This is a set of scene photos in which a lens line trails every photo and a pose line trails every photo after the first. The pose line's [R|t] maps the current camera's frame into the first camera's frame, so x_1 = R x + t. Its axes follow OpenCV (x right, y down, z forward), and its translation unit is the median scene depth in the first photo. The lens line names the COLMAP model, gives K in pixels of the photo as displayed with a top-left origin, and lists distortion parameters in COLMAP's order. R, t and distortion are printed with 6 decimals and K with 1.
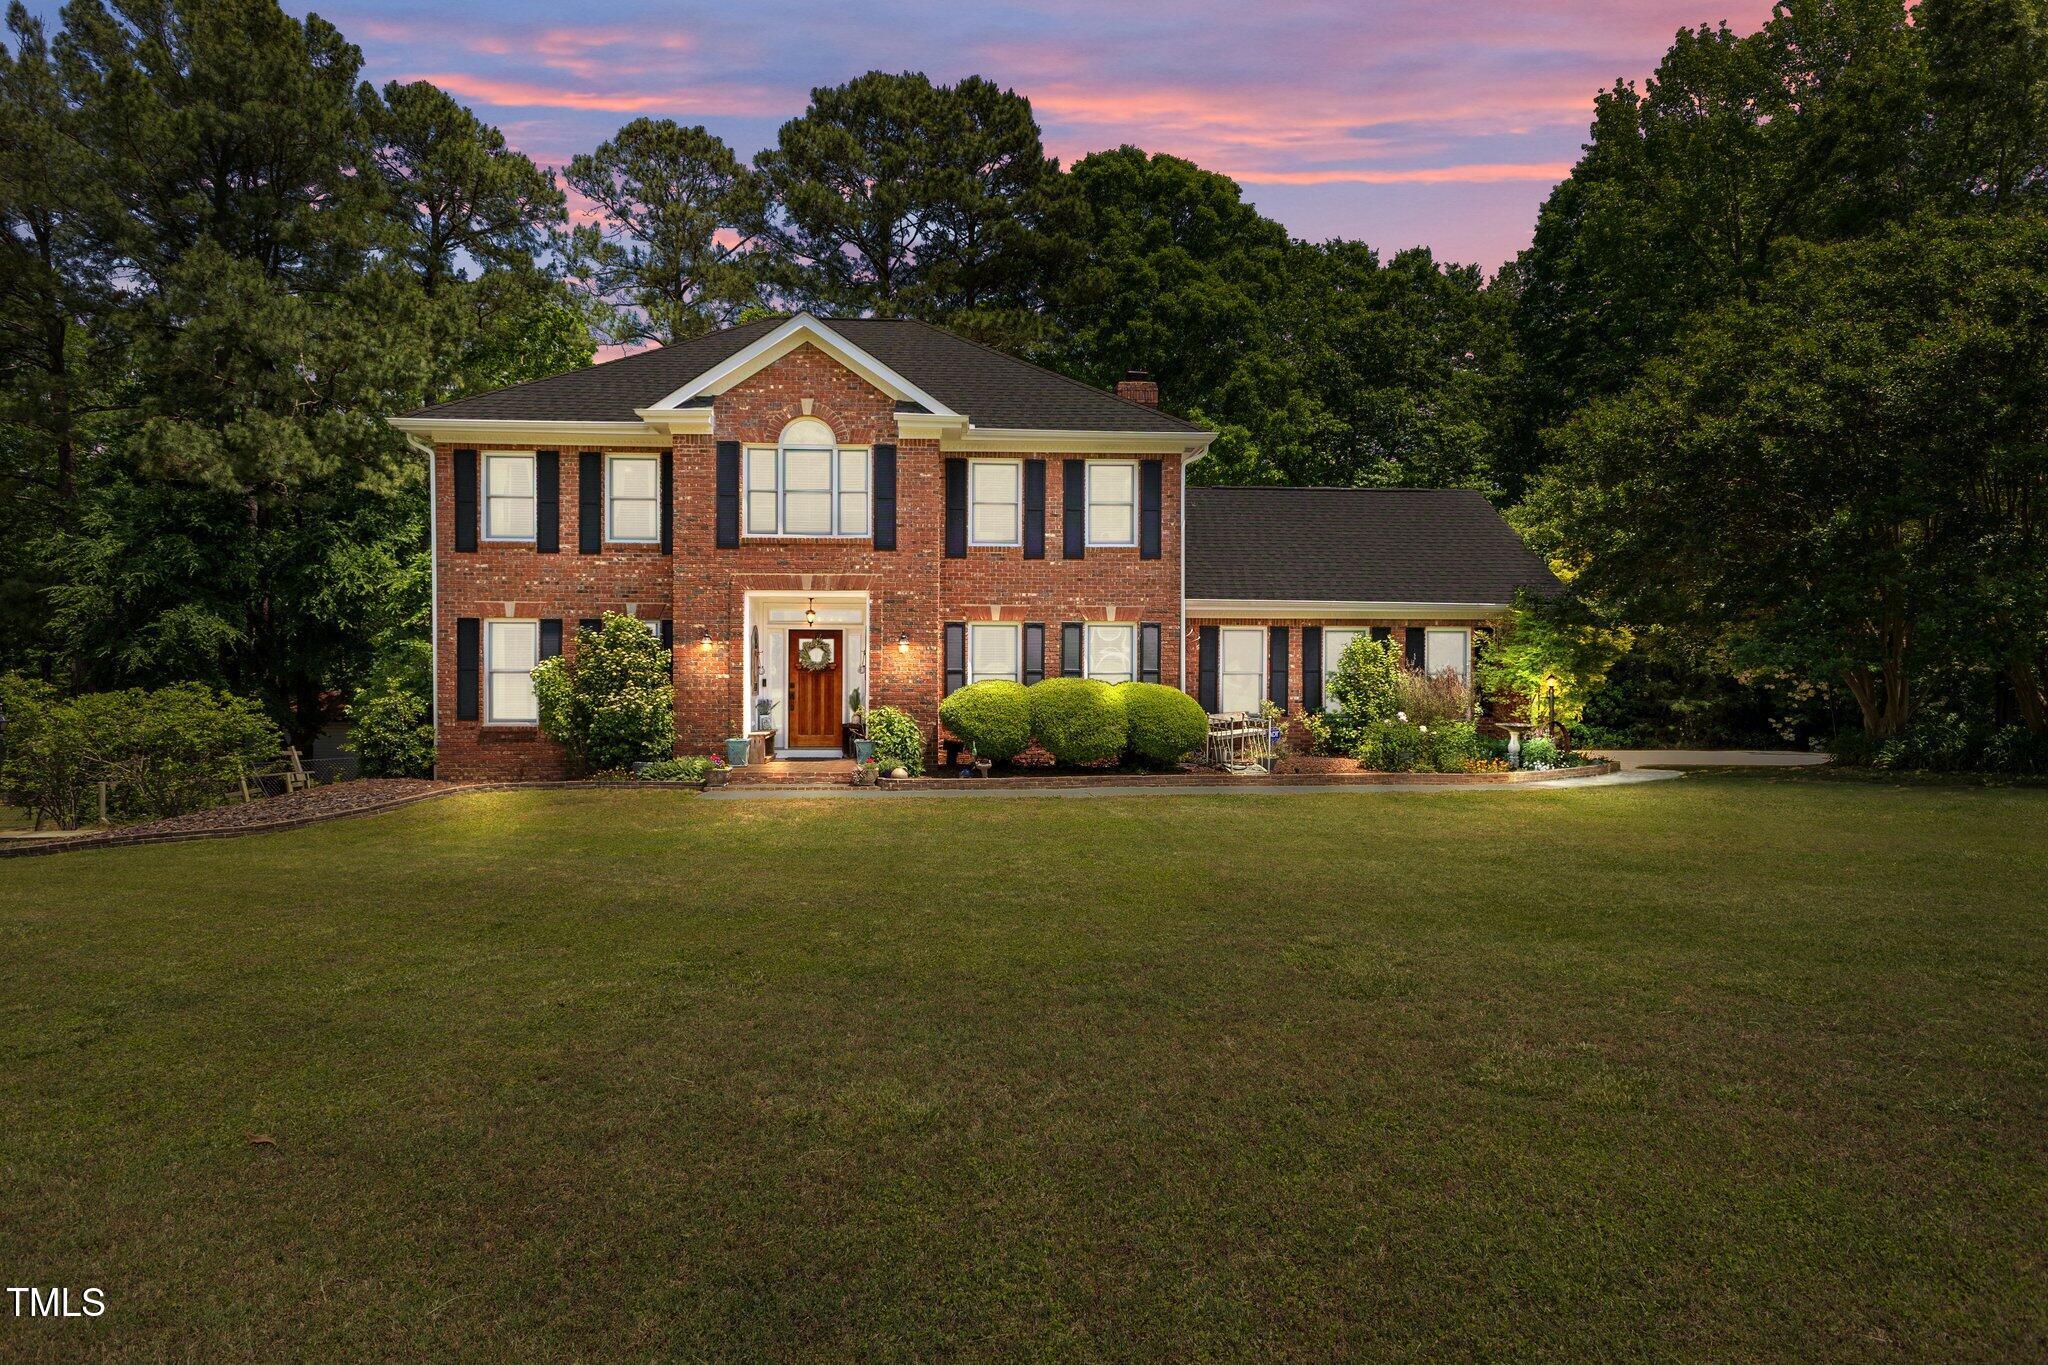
lens RADIAL K [[1110.5, 0, 1024.0], [0, 1110.5, 682.5], [0, 0, 1]] dist [-0.012189, 0.001290]
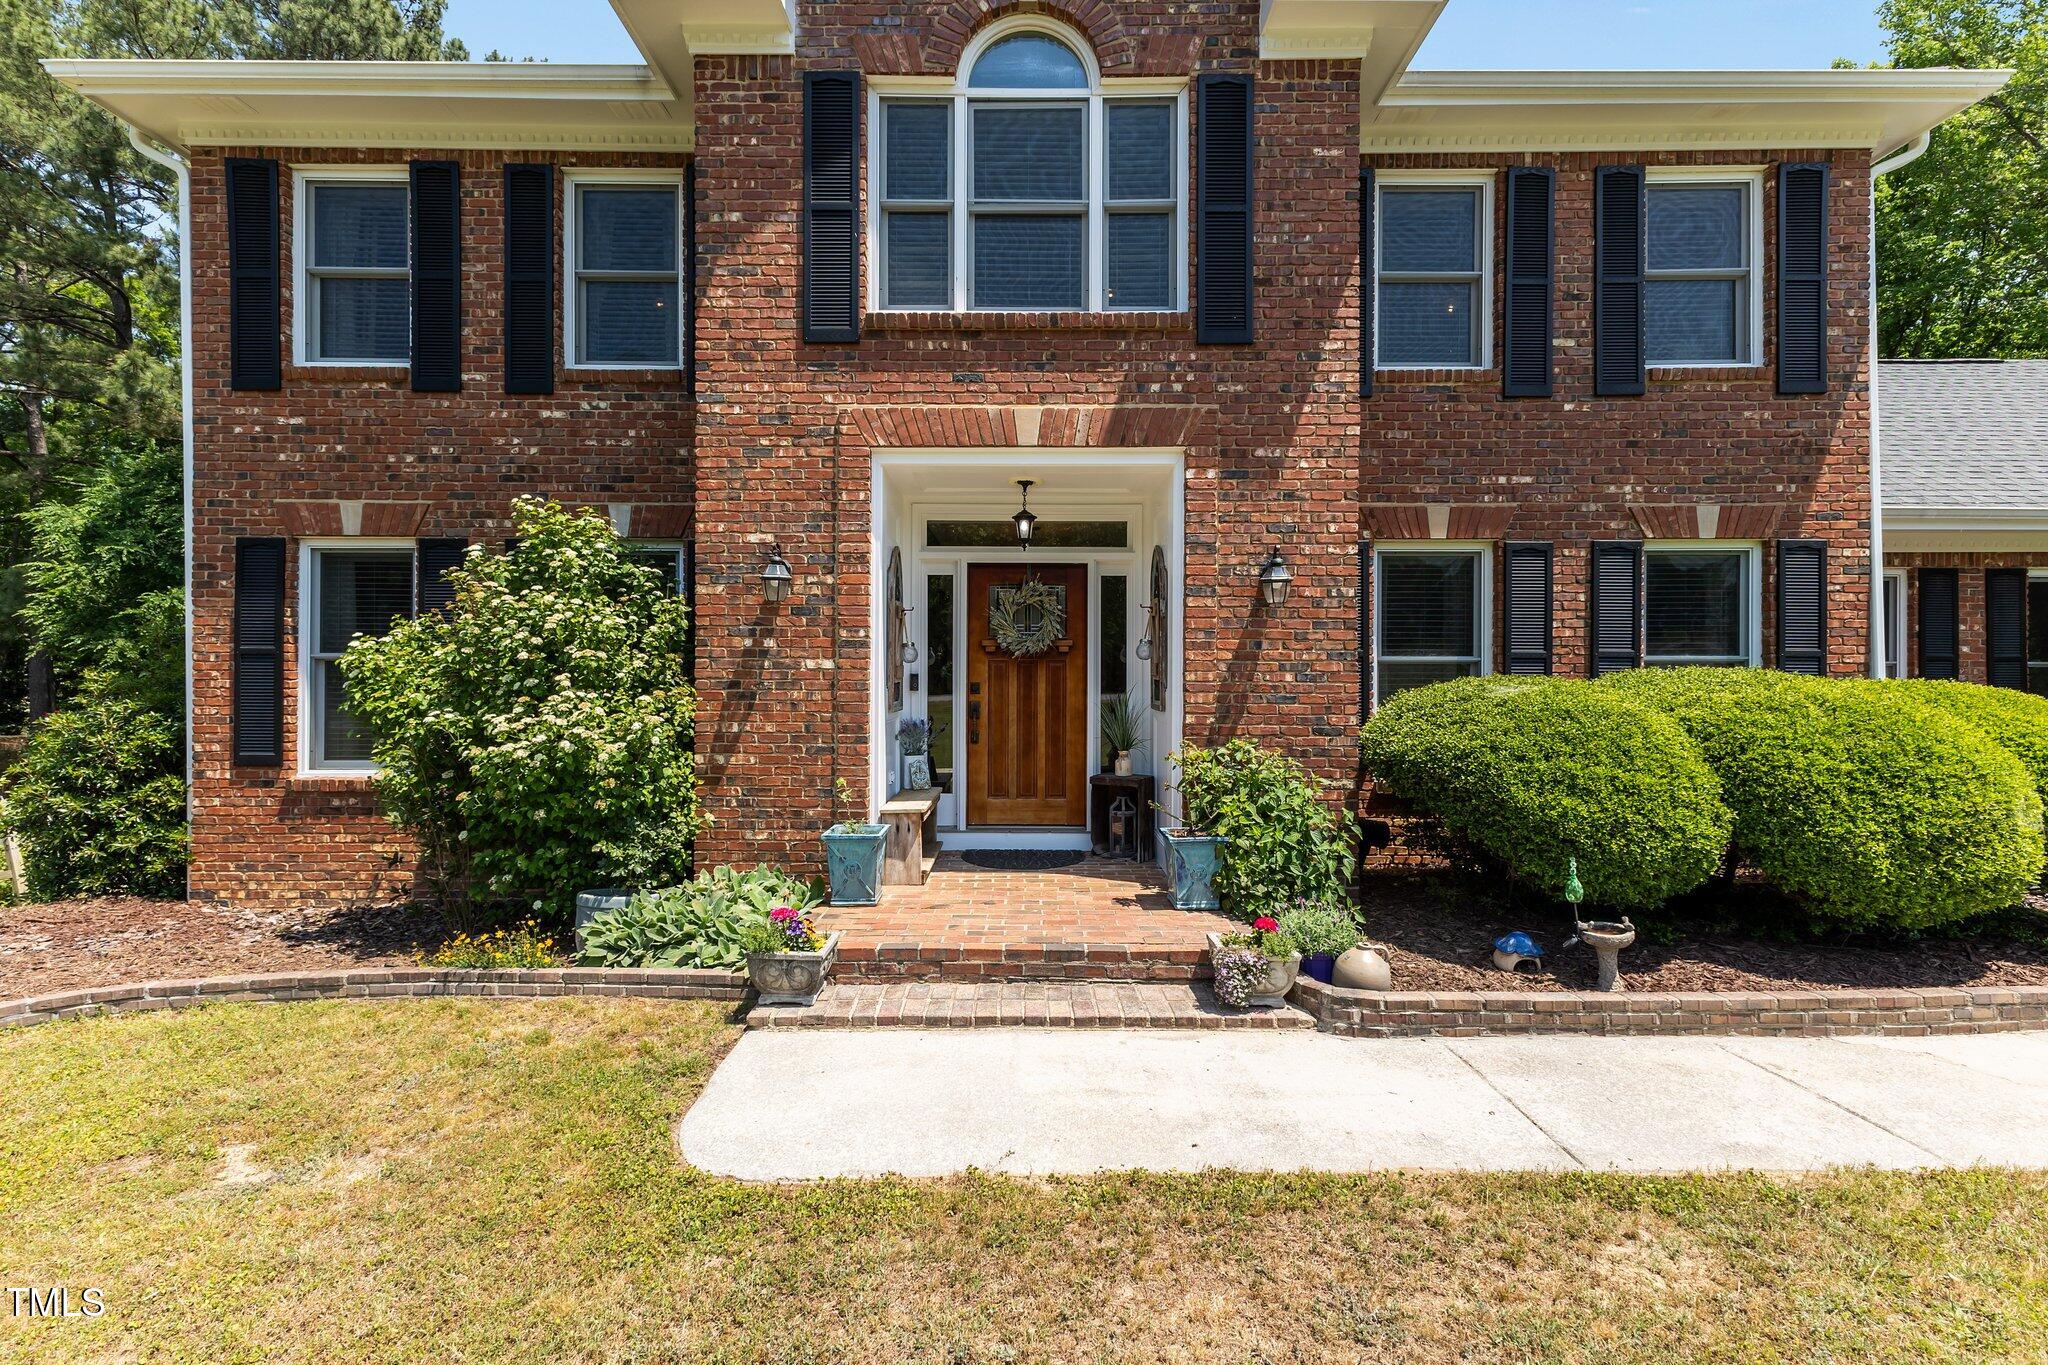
lens RADIAL K [[886.7, 0, 1026.7], [0, 886.7, 674.2], [0, 0, 1]] dist [0.008079, 0.000243]
pose [[0.998168, -0.000838, -0.060490, -0.165381], [-0.000097, 0.999881, -0.015451, 0.002674], [0.060496, 0.015429, 0.998049, 0.640339]]
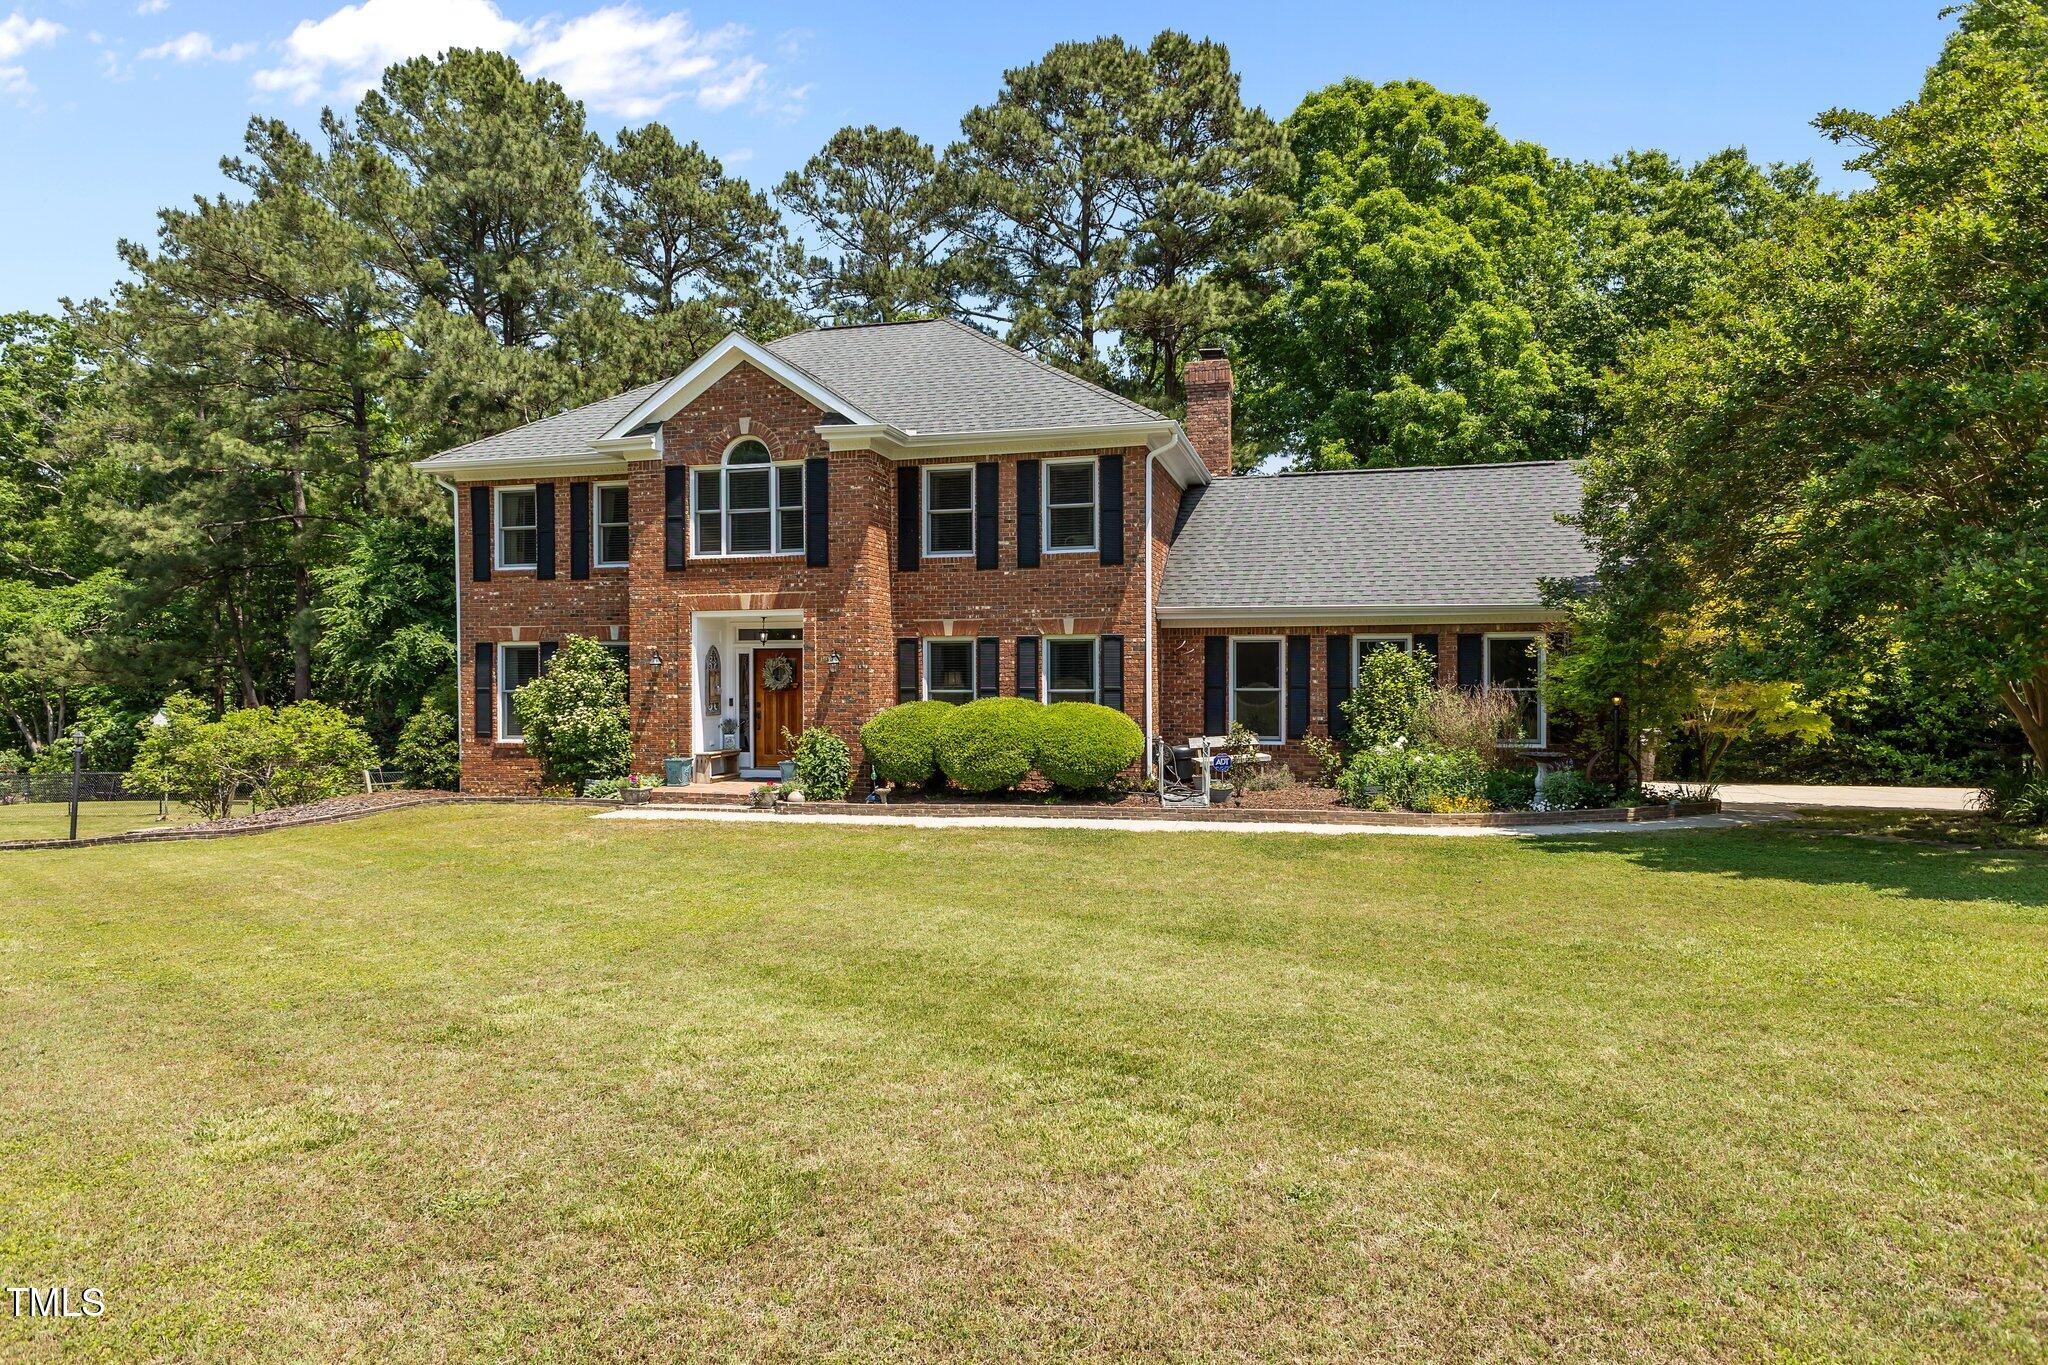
lens RADIAL K [[1217.4, 0, 1024.0], [0, 1217.4, 682.5], [0, 0, 1]] dist [-0.009395, -0.000842]
pose [[0.950517, -0.004849, -0.310635, 0.355119], [0.002883, 0.999973, -0.006788, -0.009121], [0.310660, 0.005556, 0.950505, 0.037882]]
